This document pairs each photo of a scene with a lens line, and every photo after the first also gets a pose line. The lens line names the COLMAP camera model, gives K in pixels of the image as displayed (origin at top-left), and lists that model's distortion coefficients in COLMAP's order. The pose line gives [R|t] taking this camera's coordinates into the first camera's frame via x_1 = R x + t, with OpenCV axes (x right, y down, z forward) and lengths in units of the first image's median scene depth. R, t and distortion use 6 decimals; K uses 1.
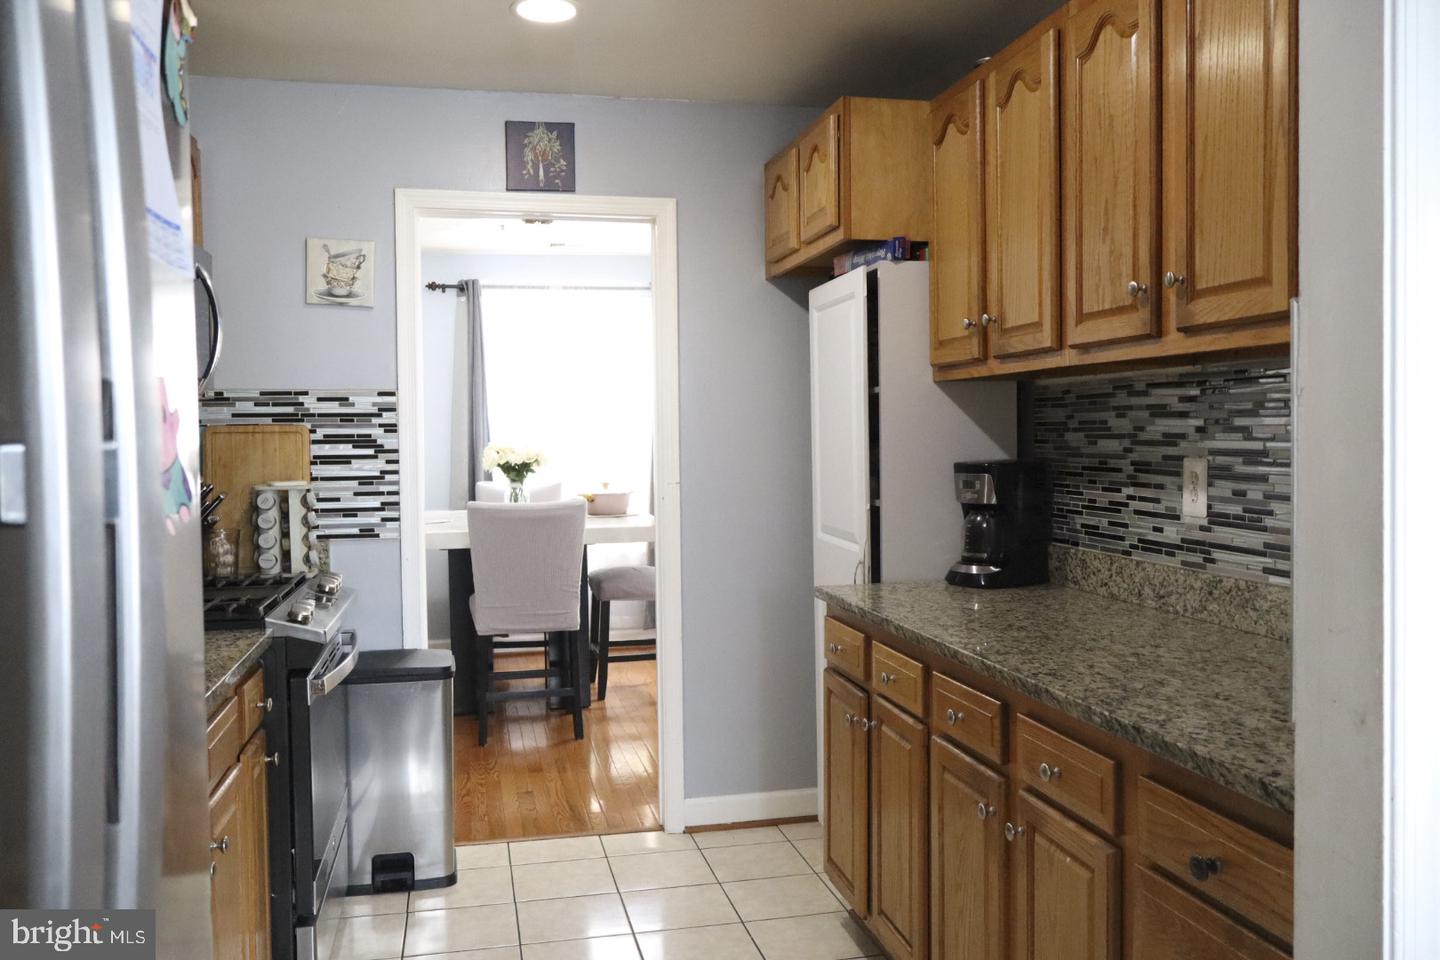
lens RADIAL K [[1202.5, 0, 724.1], [0, 1202.5, 478.8], [0, 0, 1]] dist [-0.012450, 0.008951]
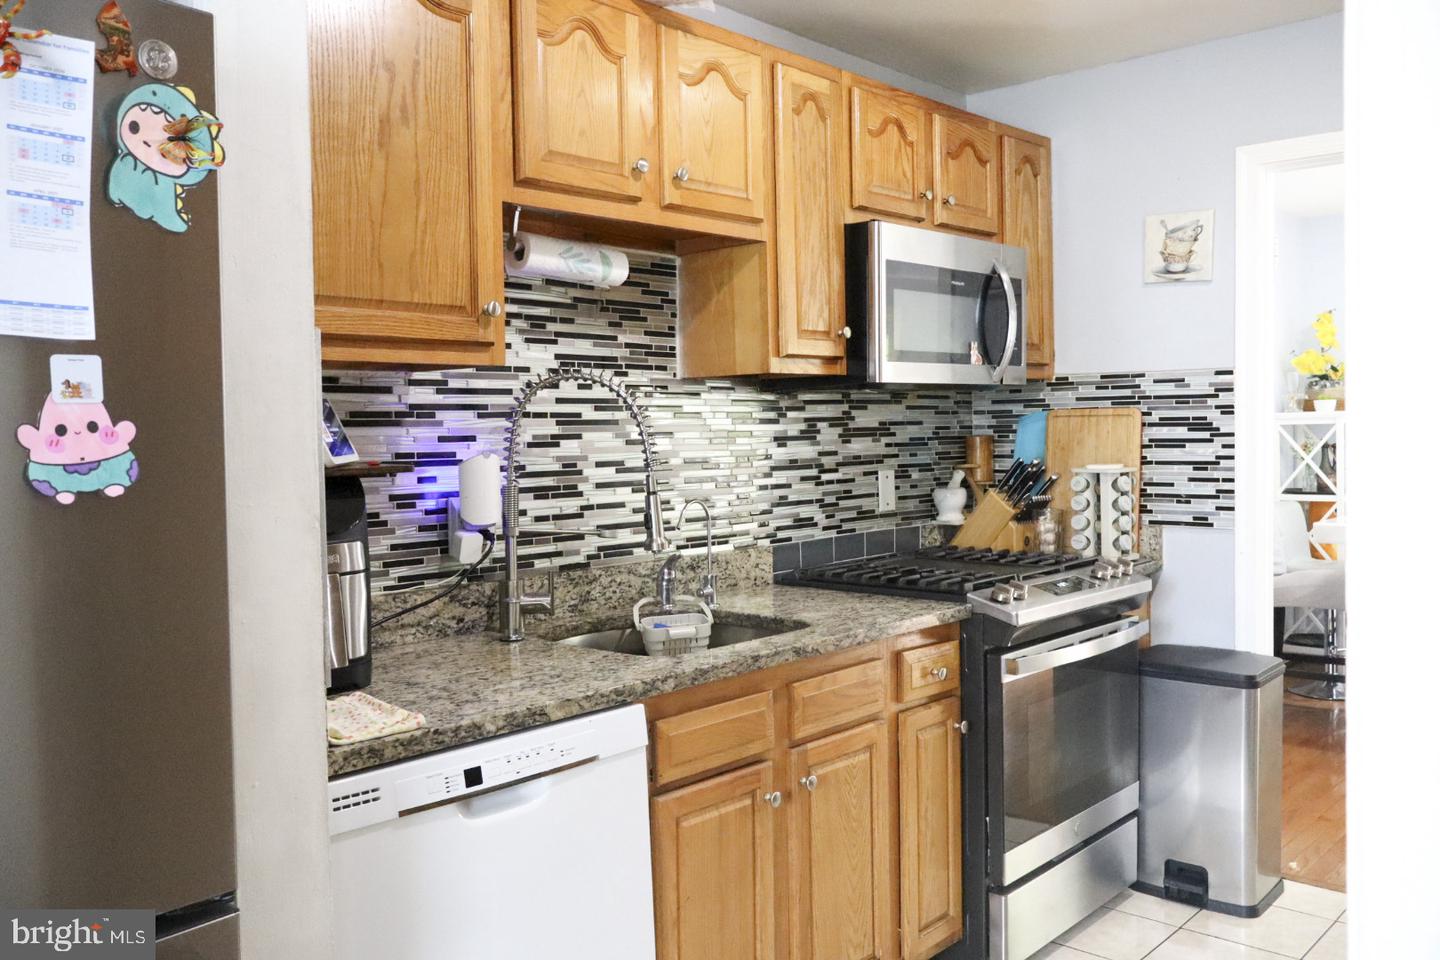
lens RADIAL K [[1202.5, 0, 722.0], [0, 1202.5, 476.9], [0, 0, 1]] dist [-0.012450, 0.008951]
pose [[0.571190, 0.035608, -0.820045, 0.262482], [-0.017973, 0.999362, 0.030876, -0.012217], [0.820621, -0.002898, 0.571465, 0.155563]]
